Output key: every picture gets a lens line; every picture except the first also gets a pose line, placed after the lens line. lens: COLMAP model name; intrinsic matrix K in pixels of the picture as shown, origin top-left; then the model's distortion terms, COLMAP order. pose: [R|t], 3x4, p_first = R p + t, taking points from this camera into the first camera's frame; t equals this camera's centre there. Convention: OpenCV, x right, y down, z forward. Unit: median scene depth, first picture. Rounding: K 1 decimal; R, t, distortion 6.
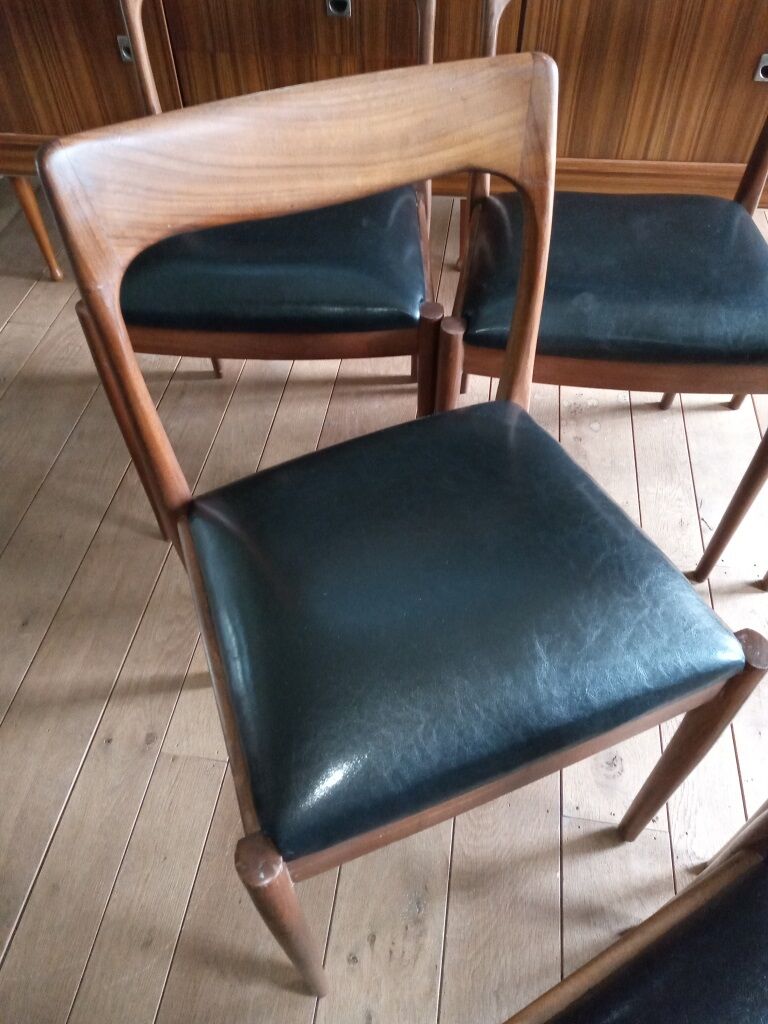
lens RADIAL K [[762.7, 0, 383.4], [0, 762.7, 514.6], [0, 0, 1]] dist [0.046662, -0.007805]
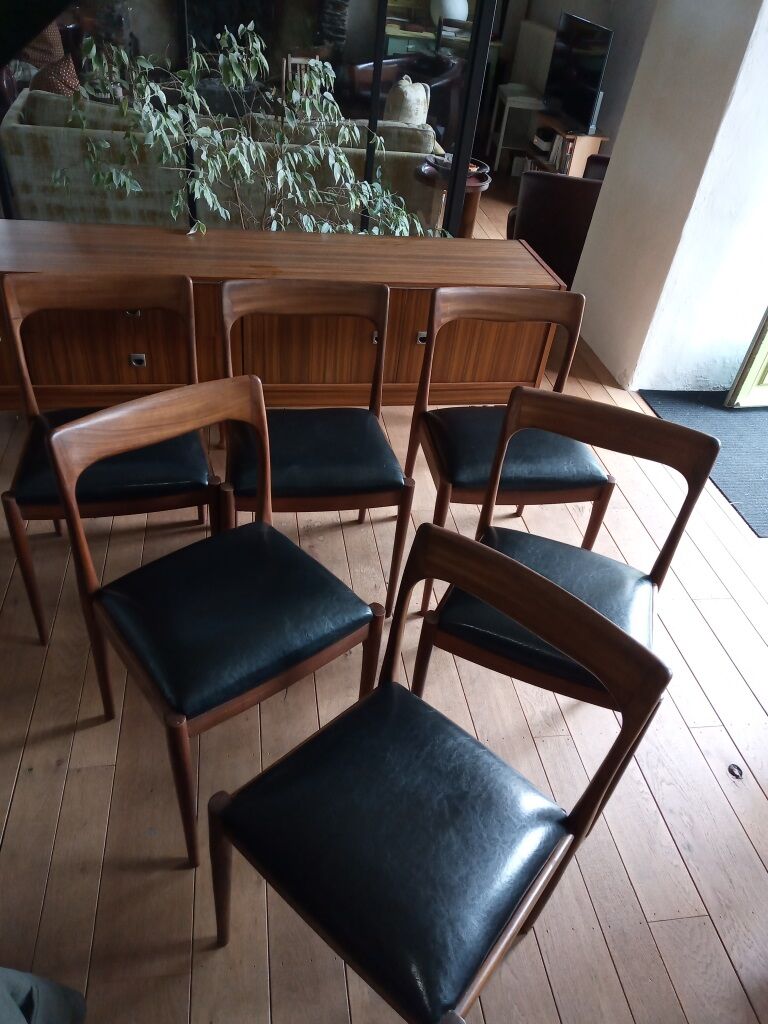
lens RADIAL K [[762.7, 0, 384.2], [0, 762.7, 514.4], [0, 0, 1]] dist [0.046662, -0.007805]
pose [[0.947737, -0.103563, 0.301777, -0.115238], [0.159098, 0.973267, -0.165648, 0.190002], [-0.276555, 0.205003, 0.938878, -0.847270]]
